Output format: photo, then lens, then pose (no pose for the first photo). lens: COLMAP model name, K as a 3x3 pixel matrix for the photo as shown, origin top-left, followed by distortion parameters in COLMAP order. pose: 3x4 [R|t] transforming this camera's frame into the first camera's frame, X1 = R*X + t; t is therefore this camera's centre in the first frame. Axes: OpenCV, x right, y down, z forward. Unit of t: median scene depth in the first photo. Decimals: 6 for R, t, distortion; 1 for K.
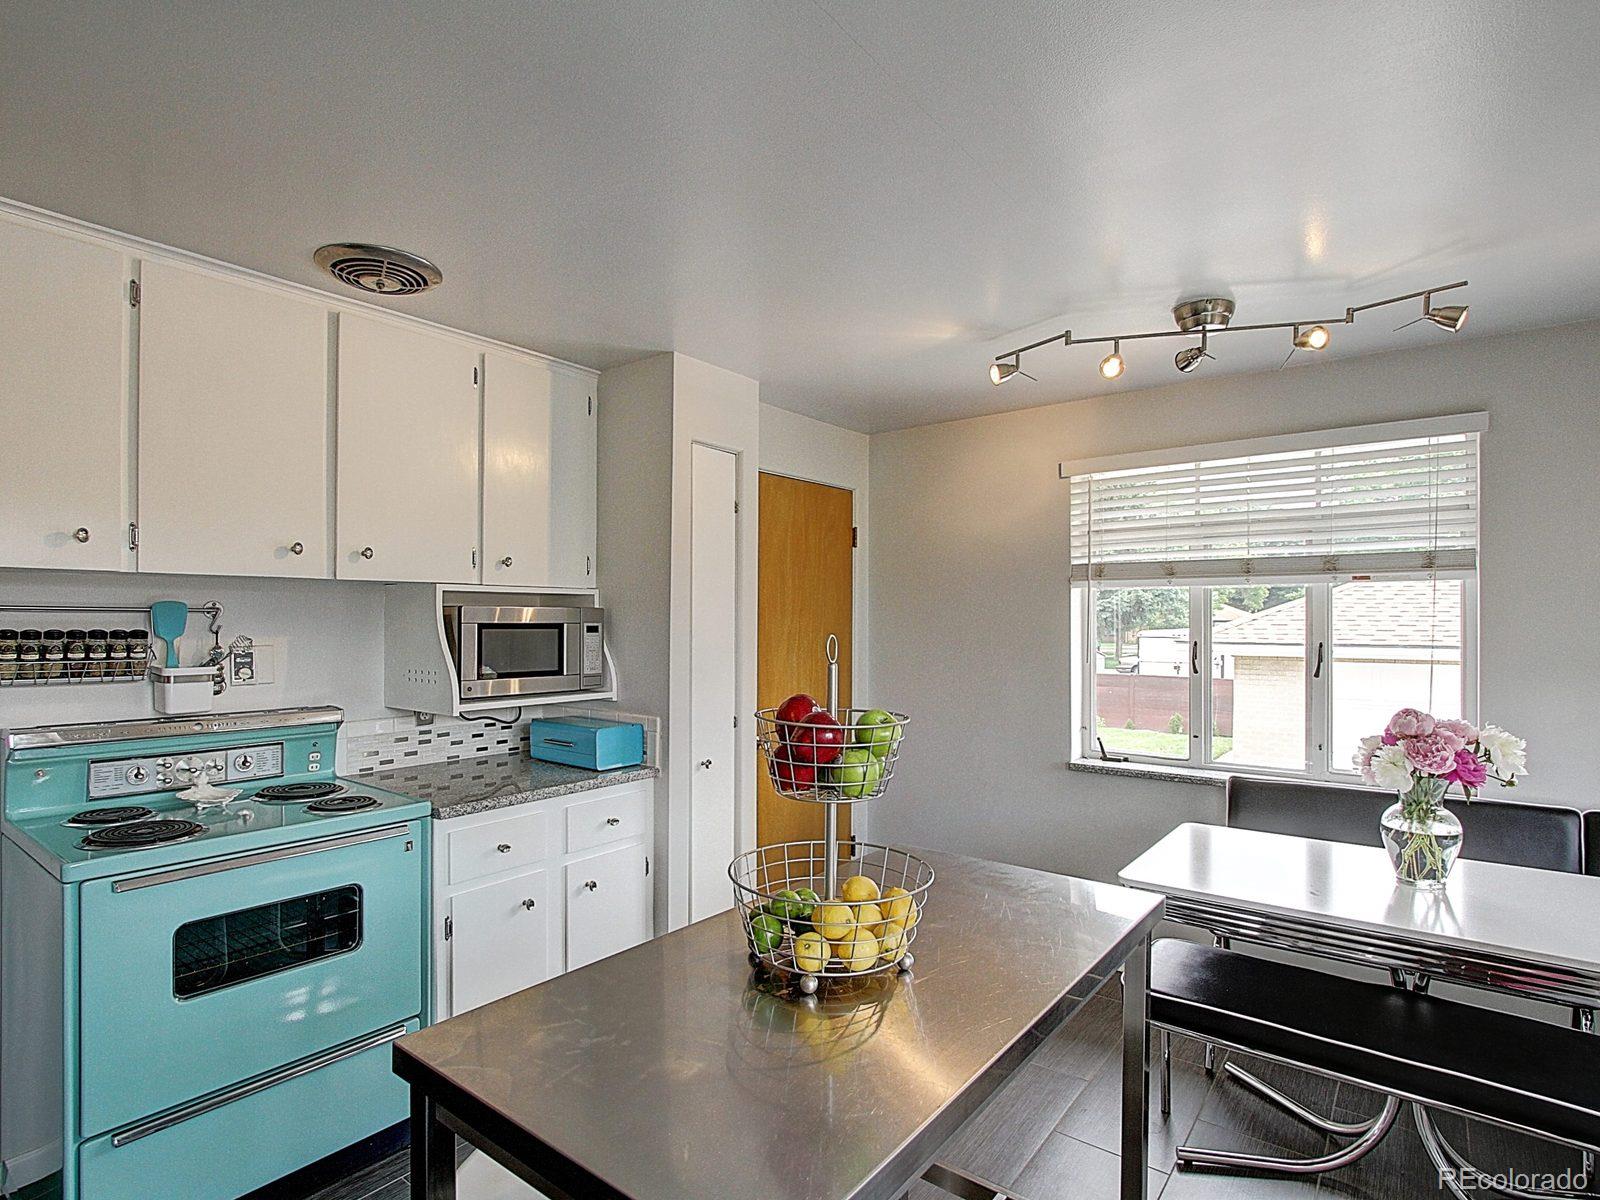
lens RADIAL K [[839.4, 0, 795.4], [0, 839.4, 613.0], [0, 0, 1]] dist [-0.012807, 0.000193]
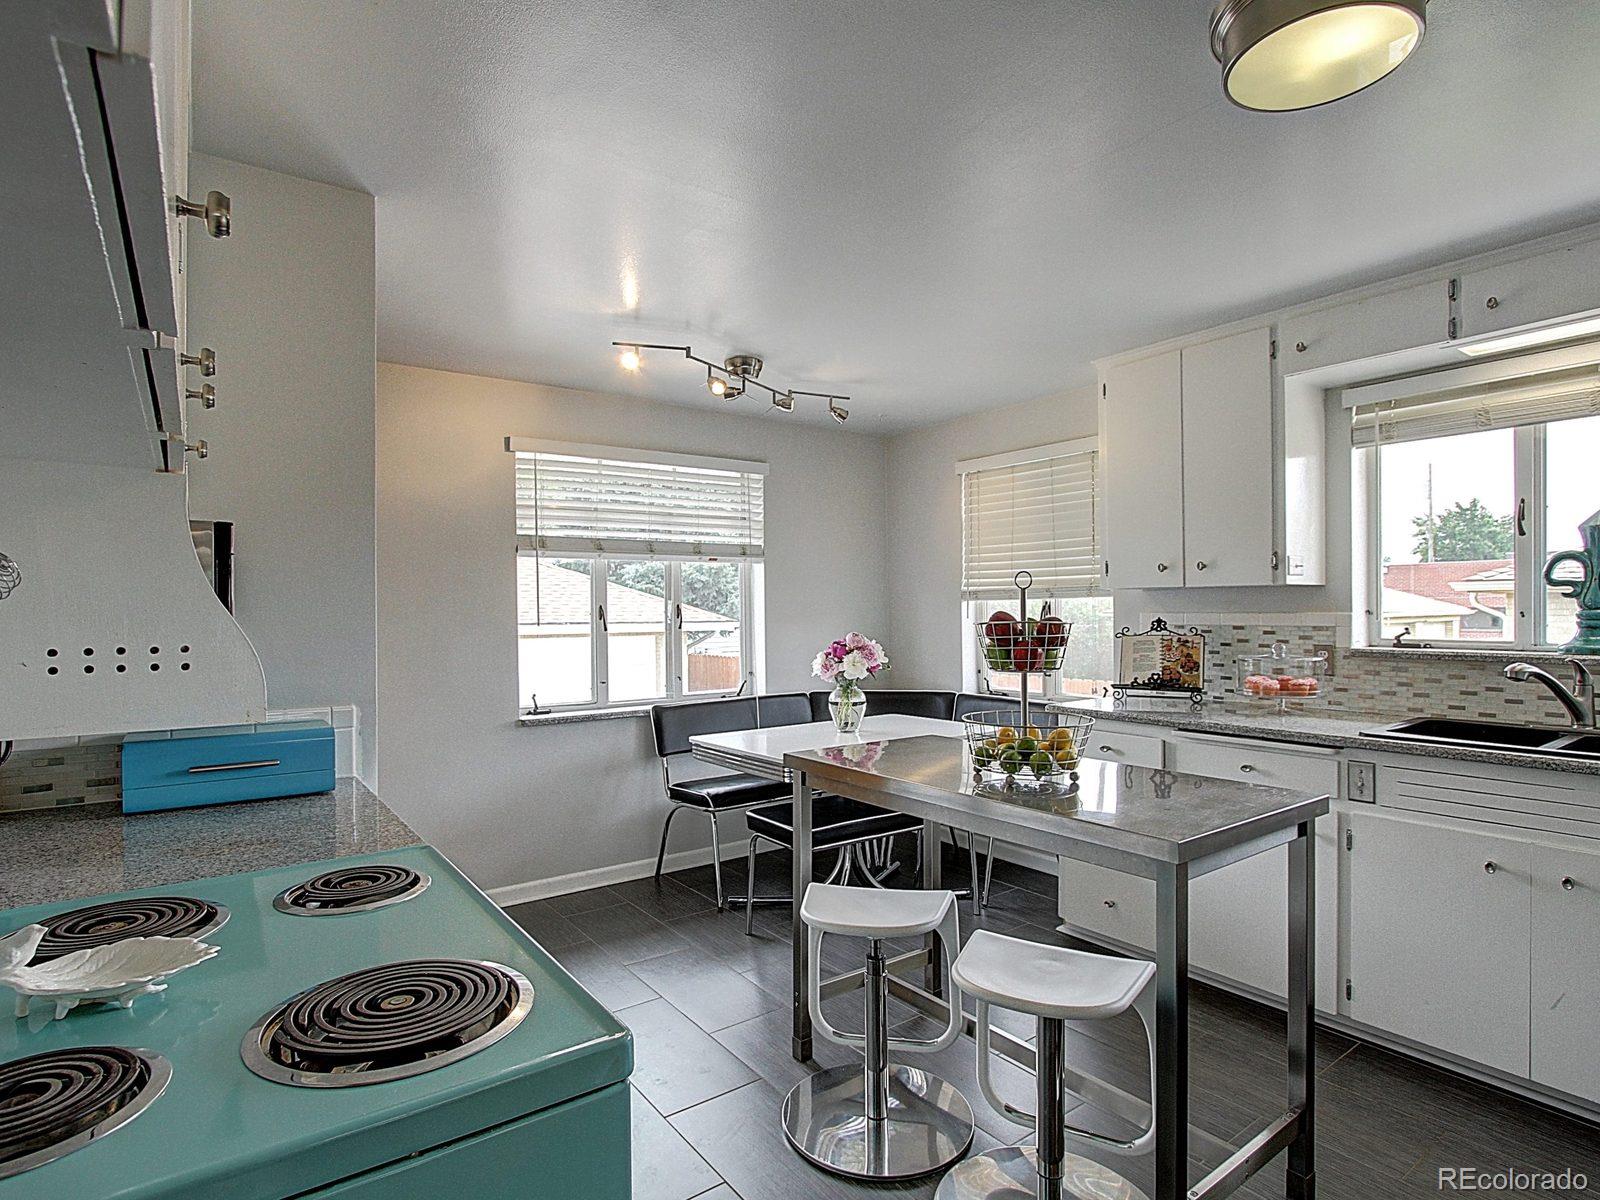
lens RADIAL K [[839.4, 0, 795.4], [0, 839.4, 613.0], [0, 0, 1]] dist [-0.012807, 0.000193]
pose [[0.294315, -0.012522, 0.955626, -0.657077], [-0.003375, 0.999894, 0.014141, 0.028909], [-0.955703, -0.007387, 0.294241, 0.389075]]
